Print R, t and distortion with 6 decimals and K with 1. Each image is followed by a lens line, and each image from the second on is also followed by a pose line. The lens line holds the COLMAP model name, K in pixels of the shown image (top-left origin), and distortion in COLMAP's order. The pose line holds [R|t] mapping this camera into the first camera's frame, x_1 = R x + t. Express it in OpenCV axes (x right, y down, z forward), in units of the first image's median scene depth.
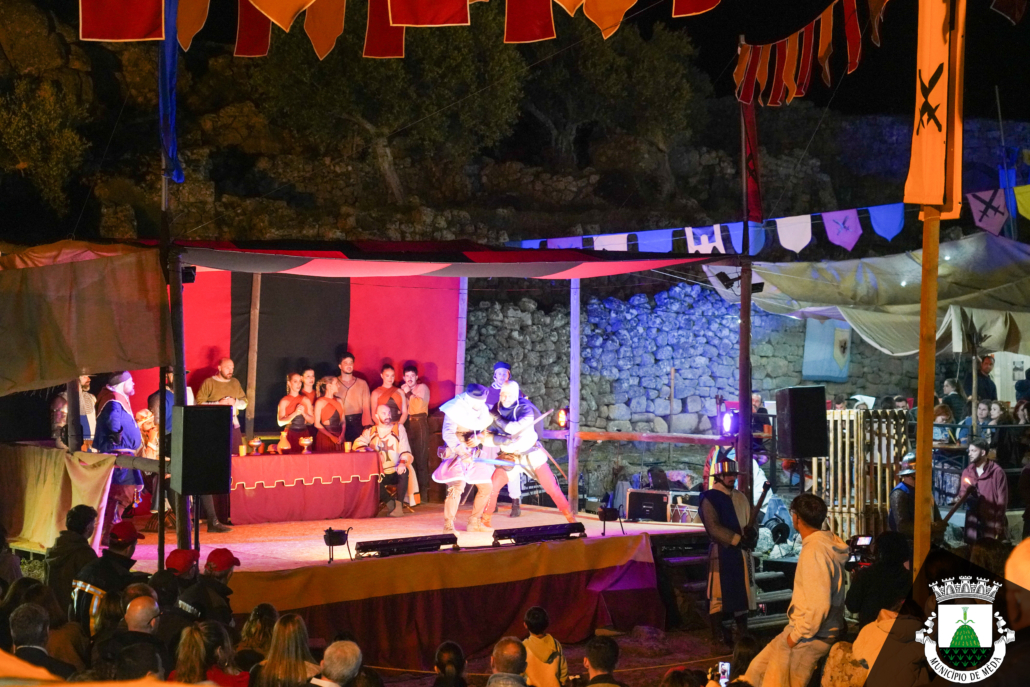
lens RADIAL K [[1919.2, 0, 515.0], [0, 1919.2, 343.5], [0, 0, 1]] dist [-0.001283, 0.069791]
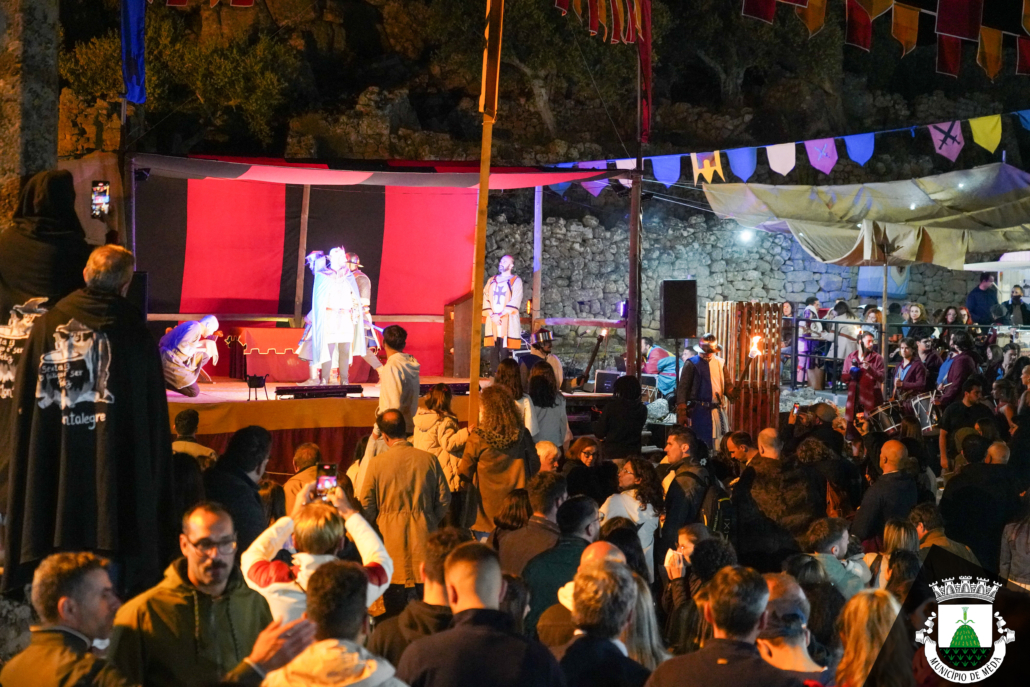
lens RADIAL K [[1816.7, 0, 515.0], [0, 1816.7, 343.5], [0, 0, 1]] dist [0.015071, 0.052835]
pose [[0.979291, 0.030711, -0.200117, 0.187785], [-0.024197, 0.999097, 0.034913, 0.016924], [0.201009, -0.029348, 0.979150, -0.091568]]
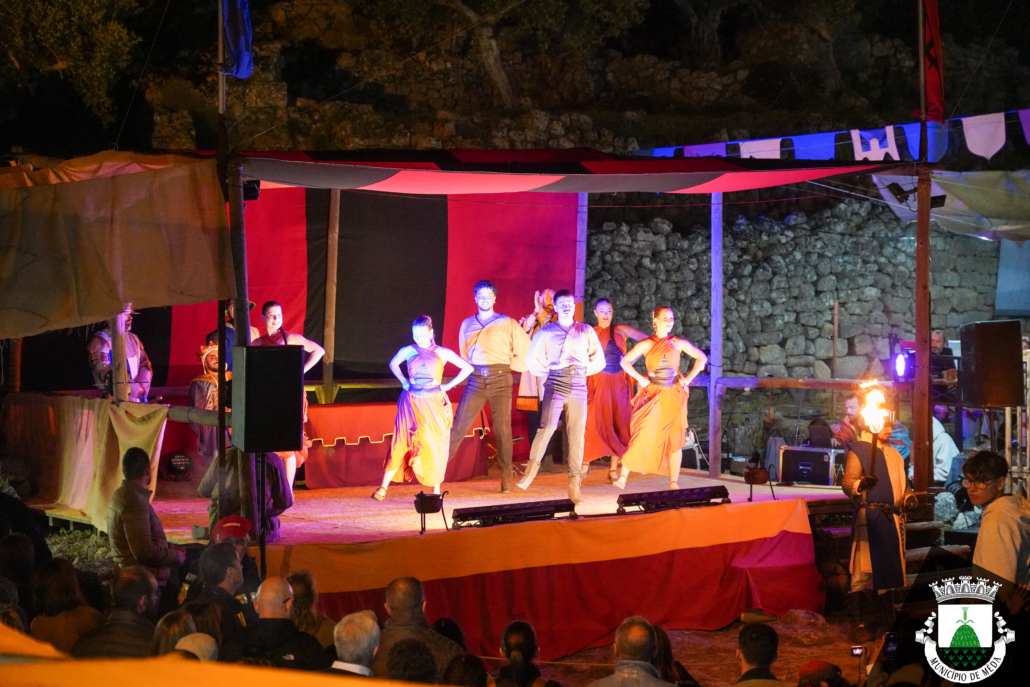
lens RADIAL K [[2296.5, 0, 515.0], [0, 2296.5, 343.5], [0, 0, 1]] dist [-0.016572, 0.132624]
pose [[0.998241, -0.003943, -0.059162, 0.002146], [0.005663, 0.999565, 0.028938, 0.001579], [0.059022, -0.029222, 0.997829, 0.003084]]
